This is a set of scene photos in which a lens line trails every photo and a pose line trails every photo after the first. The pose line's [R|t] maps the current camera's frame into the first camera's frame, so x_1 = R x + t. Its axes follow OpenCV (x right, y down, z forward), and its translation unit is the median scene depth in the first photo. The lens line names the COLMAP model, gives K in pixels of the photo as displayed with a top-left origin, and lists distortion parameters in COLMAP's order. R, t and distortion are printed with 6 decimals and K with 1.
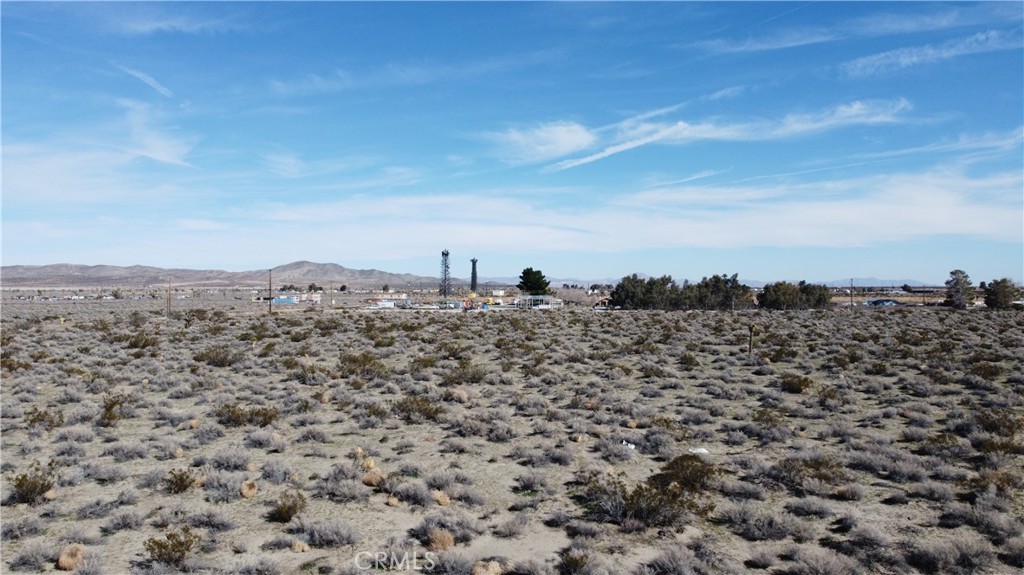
lens RADIAL K [[777.2, 0, 513.5], [0, 777.2, 298.7], [0, 0, 1]] dist [0.006888, -0.008493]
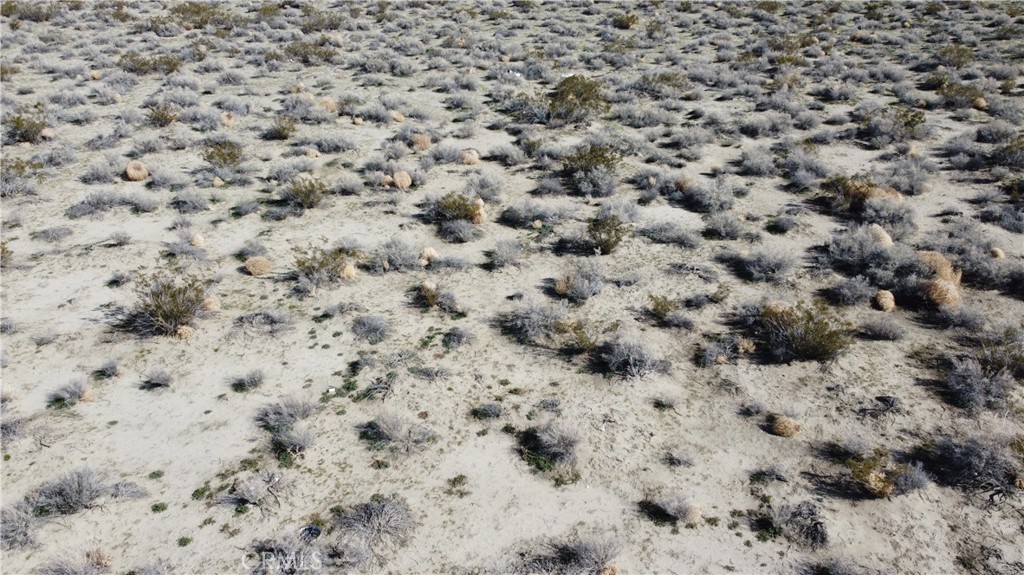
lens RADIAL K [[777.2, 0, 501.0], [0, 777.2, 303.4], [0, 0, 1]] dist [0.006888, -0.008493]
pose [[0.965049, -0.112397, 0.236745, -0.203580], [0.001510, 0.905731, 0.423850, -0.001181], [-0.262067, -0.408678, 0.874244, -0.204727]]
